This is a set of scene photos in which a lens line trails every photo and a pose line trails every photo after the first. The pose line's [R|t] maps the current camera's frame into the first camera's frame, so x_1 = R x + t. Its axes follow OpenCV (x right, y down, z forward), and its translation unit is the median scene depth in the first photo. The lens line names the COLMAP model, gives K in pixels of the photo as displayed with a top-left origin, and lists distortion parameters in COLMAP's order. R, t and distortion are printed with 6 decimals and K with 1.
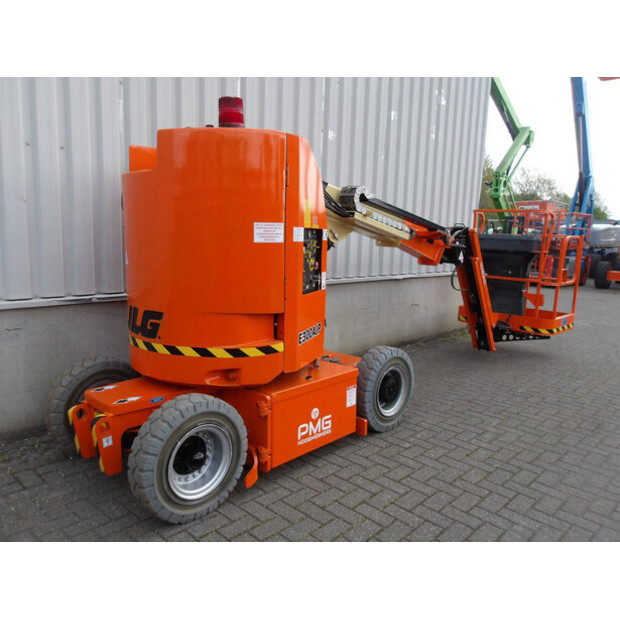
lens RADIAL K [[508.9, 0, 312.4], [0, 508.9, 308.1], [0, 0, 1]] dist [0.004164, 0.002005]
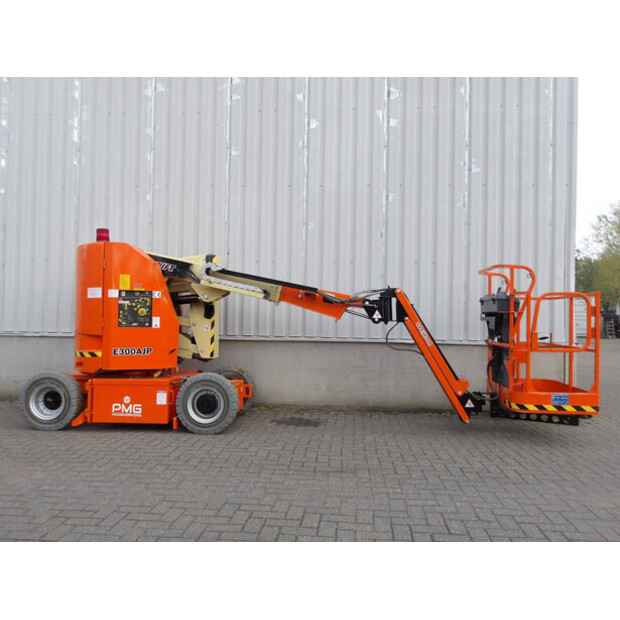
lens RADIAL K [[508.9, 0, 310.0], [0, 508.9, 302.9], [0, 0, 1]] dist [0.004164, 0.002005]
pose [[0.635589, -0.047741, -0.770550, 1.811545], [-0.109930, 0.982320, -0.151538, 0.088746], [0.764161, 0.181022, 0.619104, 0.399962]]
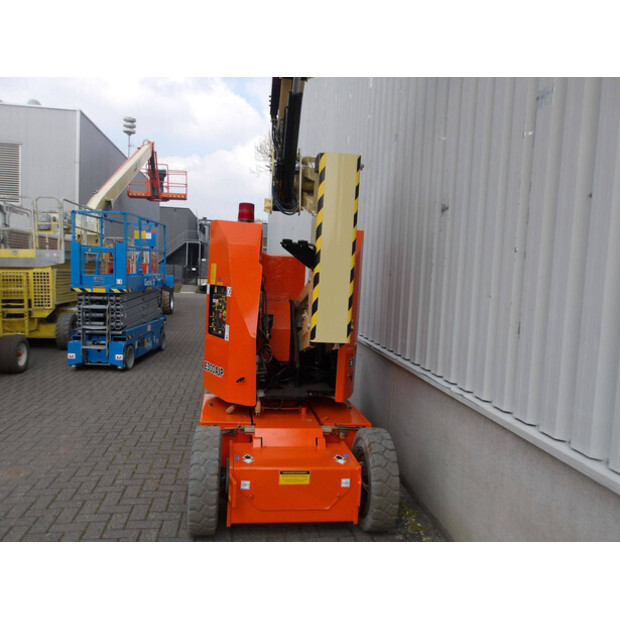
lens RADIAL K [[508.9, 0, 308.0], [0, 508.9, 307.5], [0, 0, 1]] dist [0.004164, 0.002005]
pose [[-0.610801, -0.010725, -0.791711, 0.896075], [-0.185325, 0.974070, 0.129782, -0.320786], [0.769790, 0.225995, -0.596951, 2.018550]]
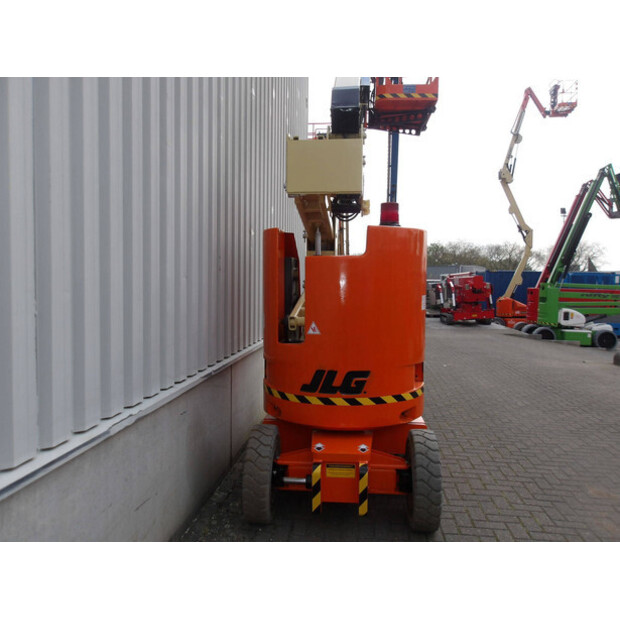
lens RADIAL K [[508.9, 0, 309.3], [0, 508.9, 308.2], [0, 0, 1]] dist [0.004164, 0.002005]
pose [[0.790191, -0.052918, 0.610571, -1.088198], [0.106028, 0.993047, -0.051152, -0.089049], [-0.603619, 0.105158, 0.790308, 0.098944]]
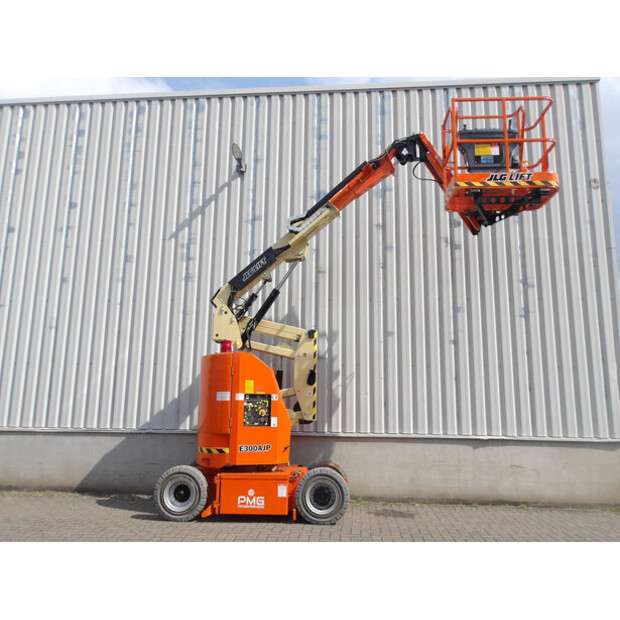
lens RADIAL K [[508.9, 0, 311.8], [0, 508.9, 305.9], [0, 0, 1]] dist [0.004164, 0.002005]
pose [[0.635505, -0.175286, -0.751936, 1.811587], [-0.107778, 0.944214, -0.311197, 0.126541], [0.764537, 0.278809, 0.581161, -0.121048]]
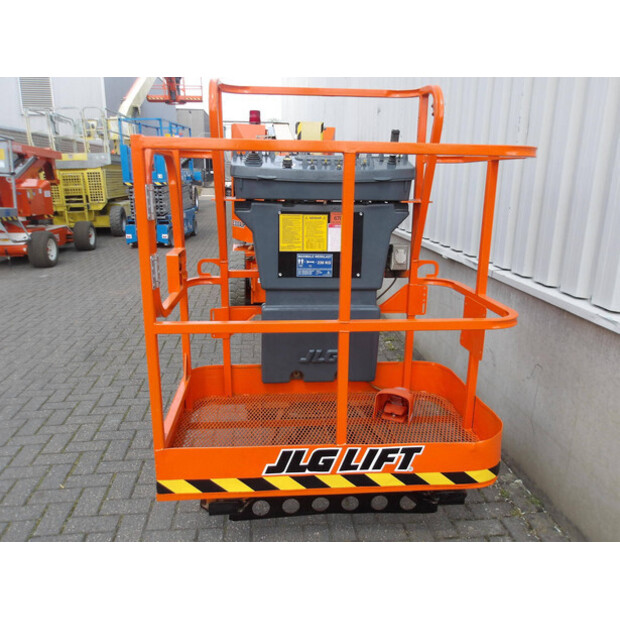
lens RADIAL K [[508.9, 0, 307.9], [0, 508.9, 306.8], [0, 0, 1]] dist [0.004164, 0.002005]
pose [[-0.642158, 0.149883, -0.751777, 1.418221], [-0.150891, 0.936798, 0.315660, -0.326585], [0.751575, 0.316140, -0.578957, 2.588300]]
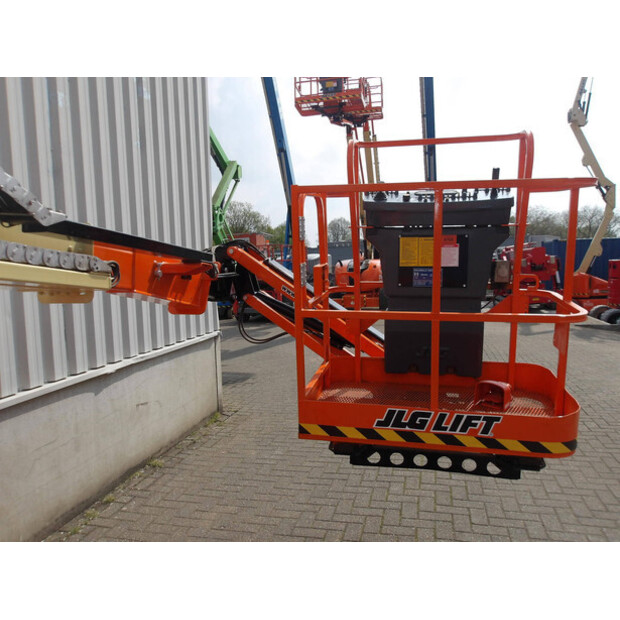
lens RADIAL K [[508.9, 0, 308.1], [0, 508.9, 307.6], [0, 0, 1]] dist [0.004164, 0.002005]
pose [[0.861597, -0.102406, 0.497155, 0.174039], [0.135338, 0.990328, -0.030557, -0.177494], [-0.489217, 0.093612, 0.867124, 0.763127]]
